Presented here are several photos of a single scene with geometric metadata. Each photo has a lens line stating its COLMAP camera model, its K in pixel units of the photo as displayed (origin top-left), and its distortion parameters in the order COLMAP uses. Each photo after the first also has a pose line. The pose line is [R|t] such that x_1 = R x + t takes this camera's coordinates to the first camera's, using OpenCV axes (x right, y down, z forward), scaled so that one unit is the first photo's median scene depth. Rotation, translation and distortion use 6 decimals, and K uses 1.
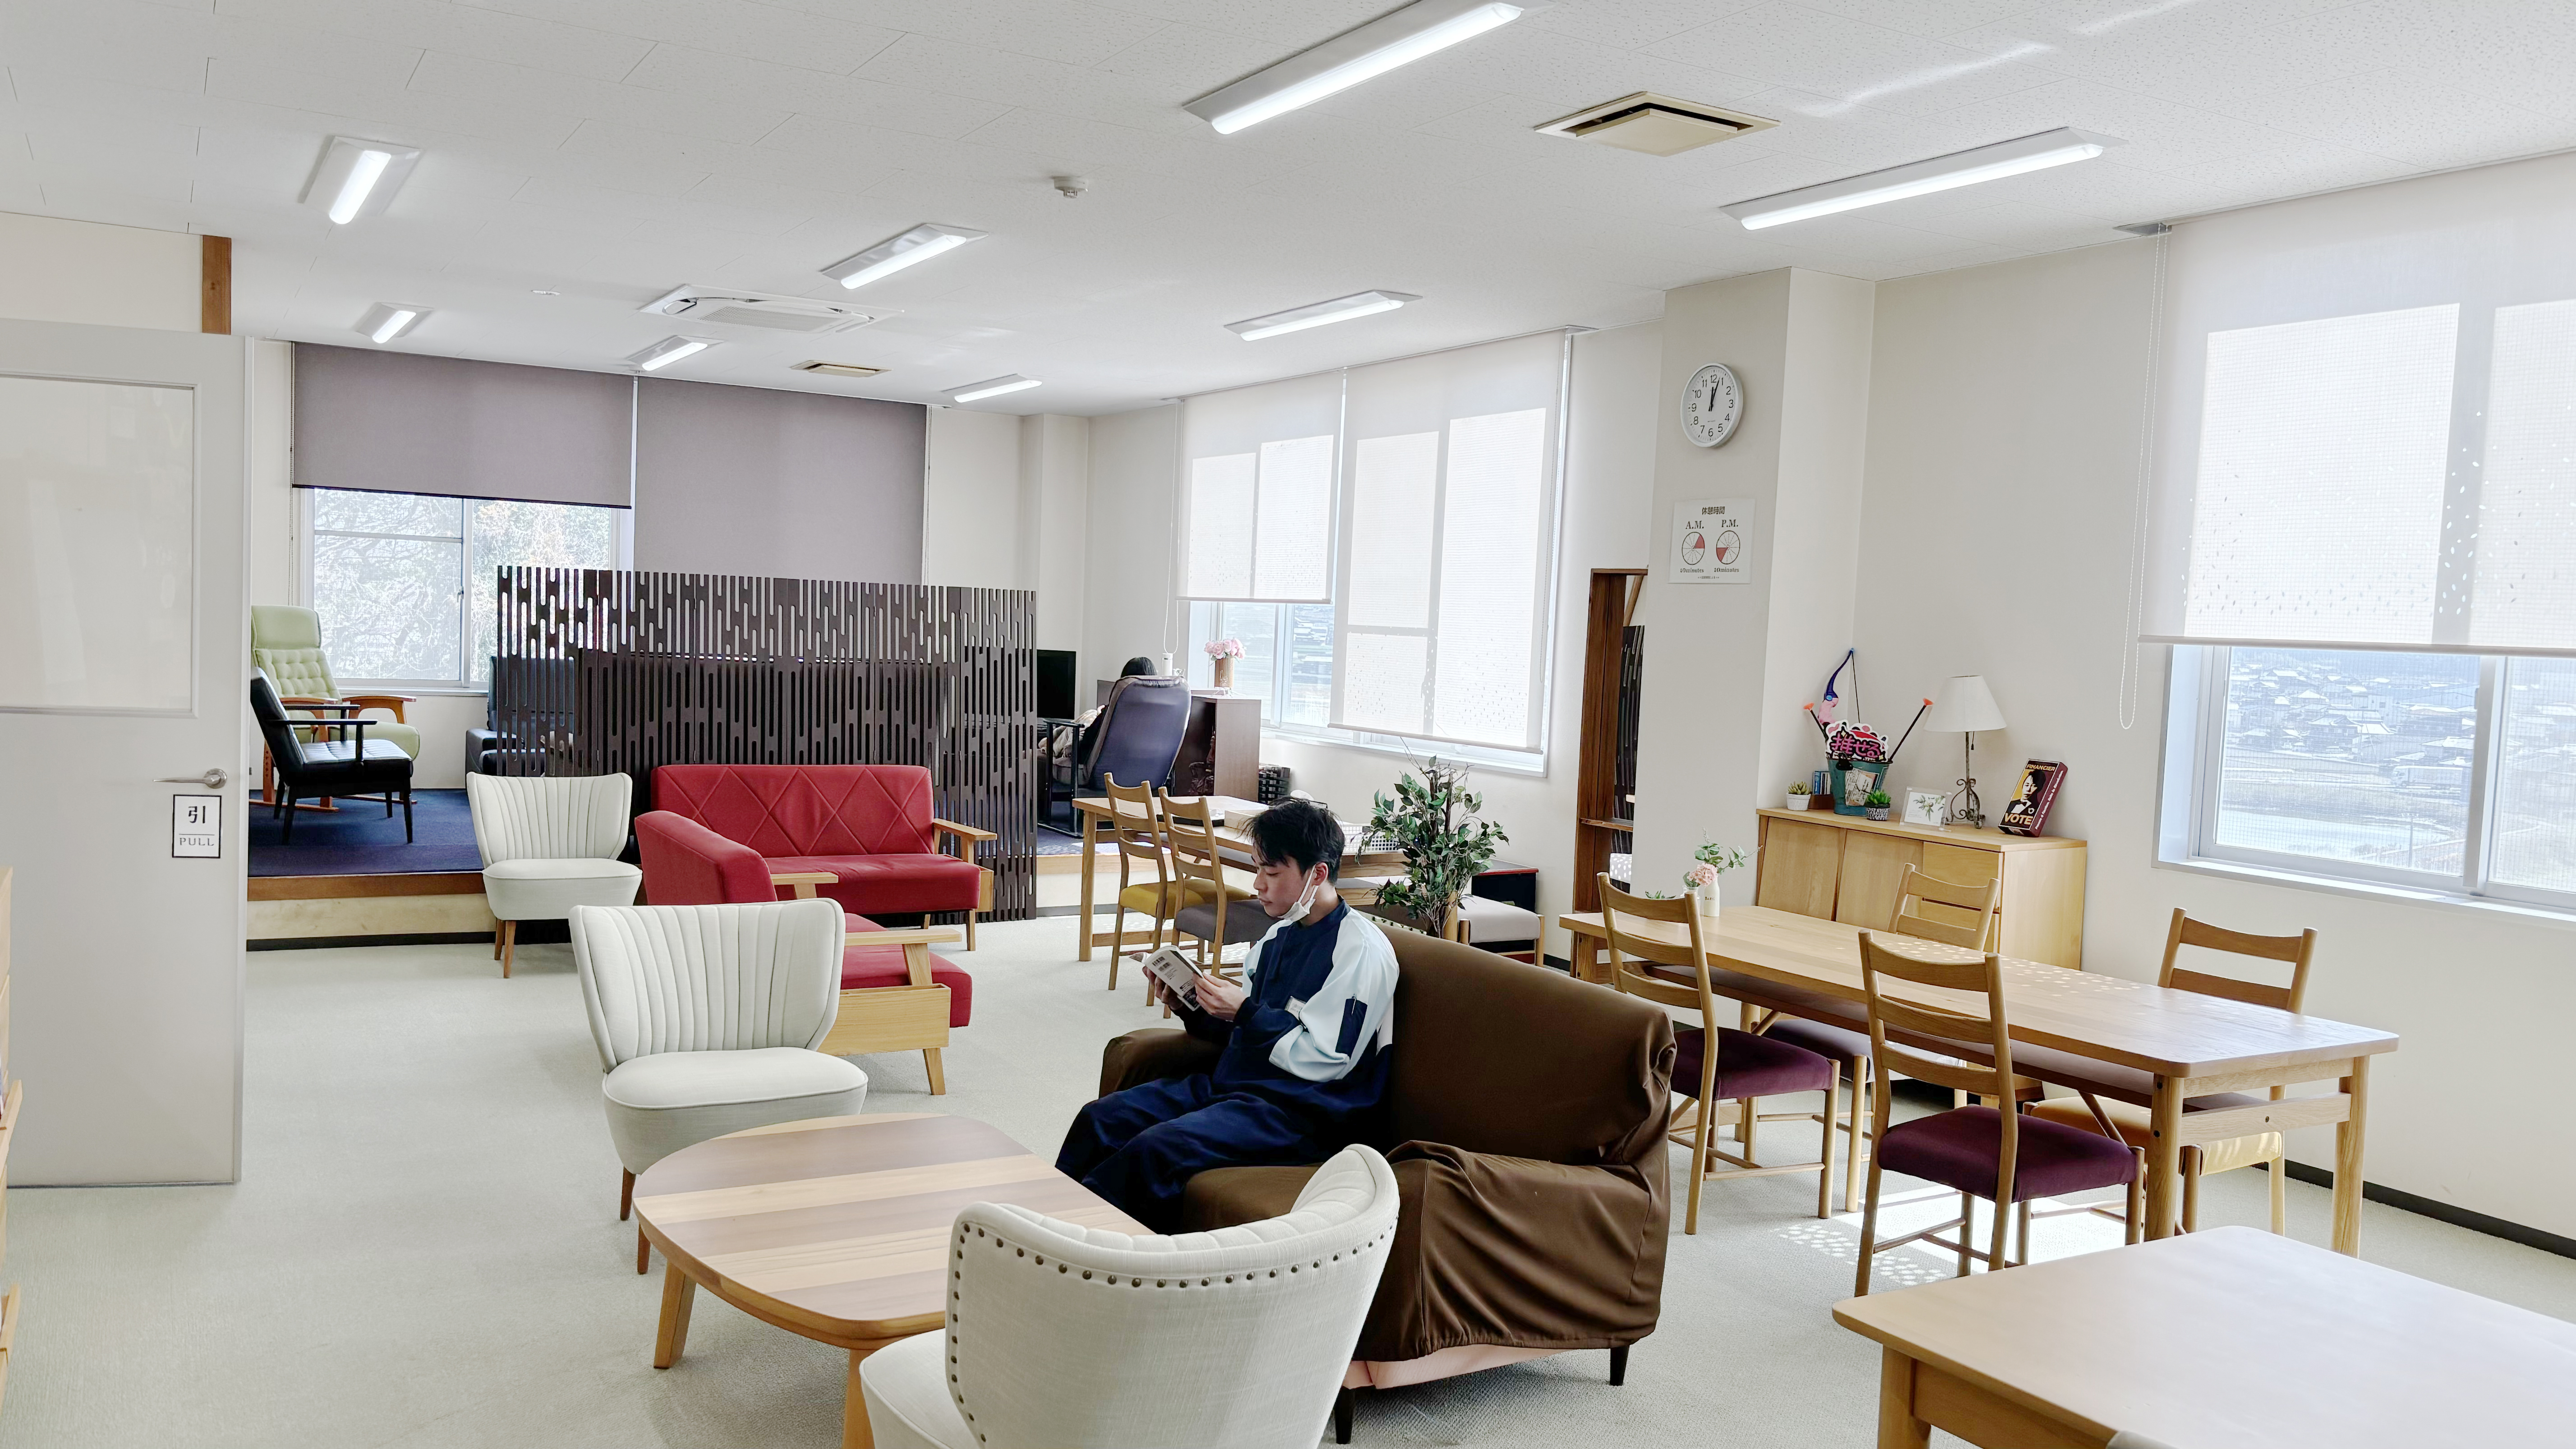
lens RADIAL K [[1876.6, 0, 1288.0], [0, 1876.6, 724.5], [0, 0, 1]] dist [0.003723, -0.000391]
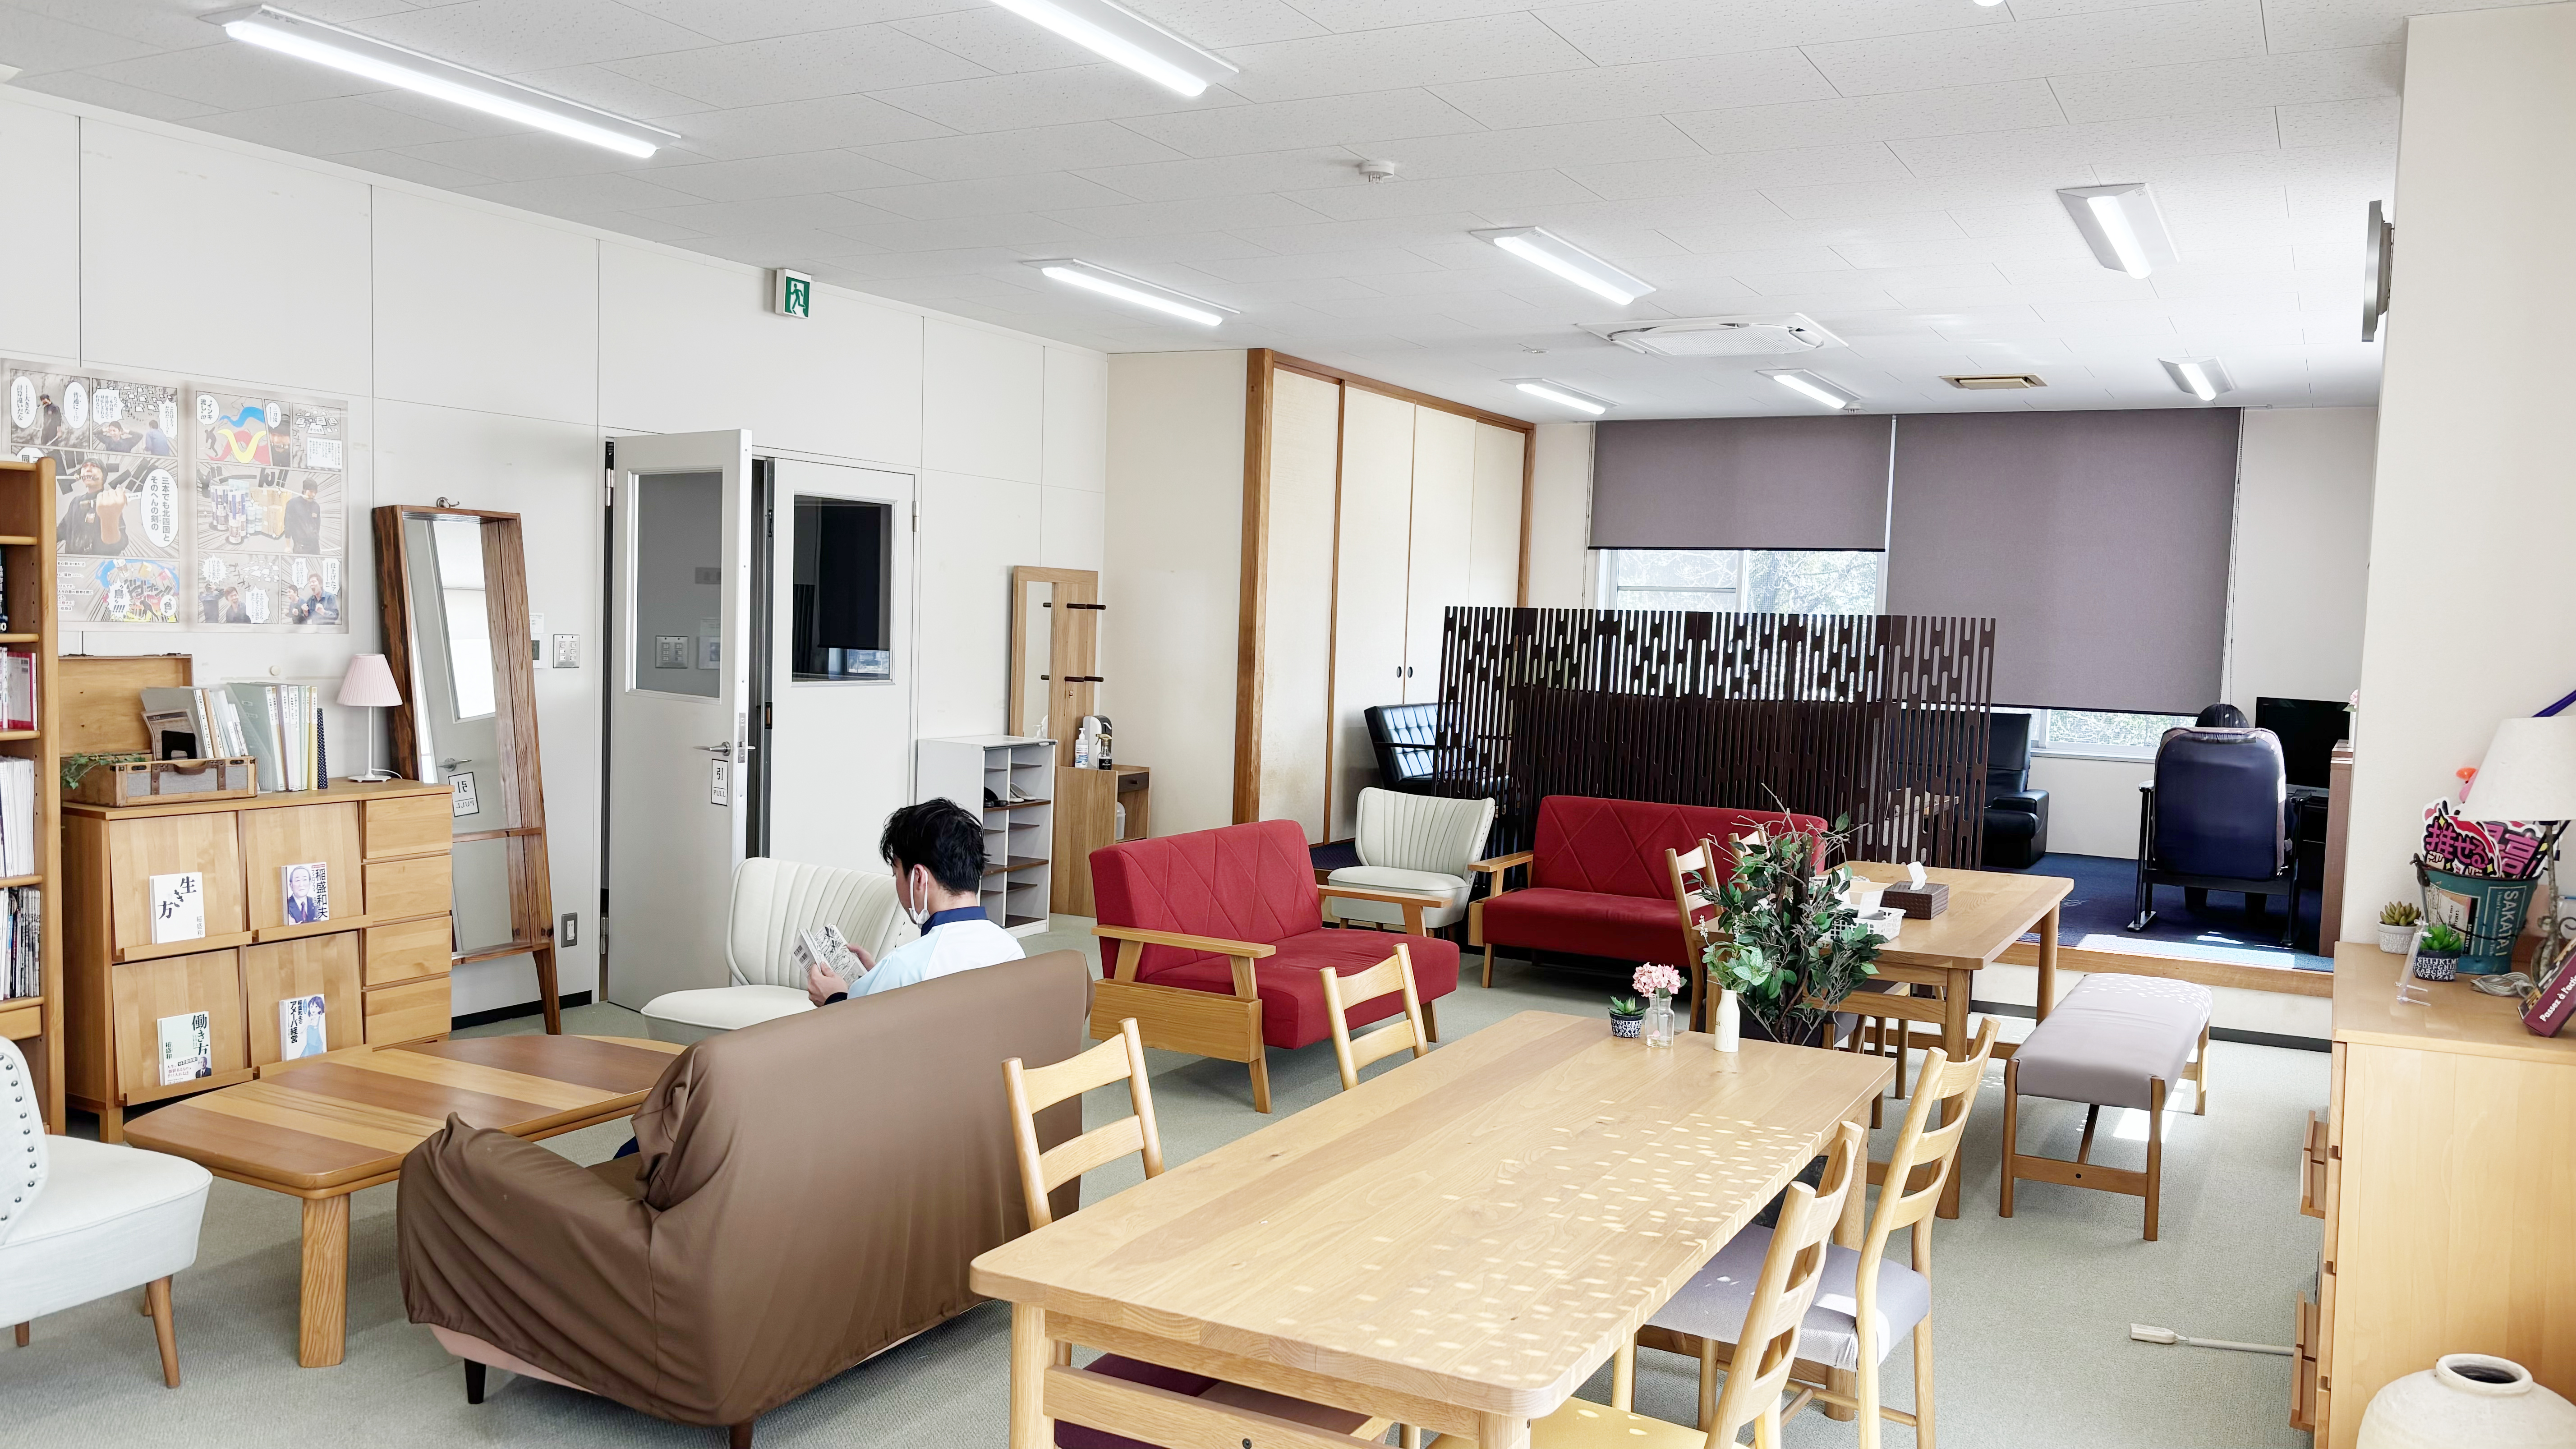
lens RADIAL K [[1876.6, 0, 1288.0], [0, 1876.6, 724.5], [0, 0, 1]] dist [0.003723, -0.000391]
pose [[0.511421, 0.020398, -0.859088, 0.401960], [-0.054800, 0.998458, -0.008916, -0.000041], [0.857581, 0.051638, 0.511750, 0.294965]]
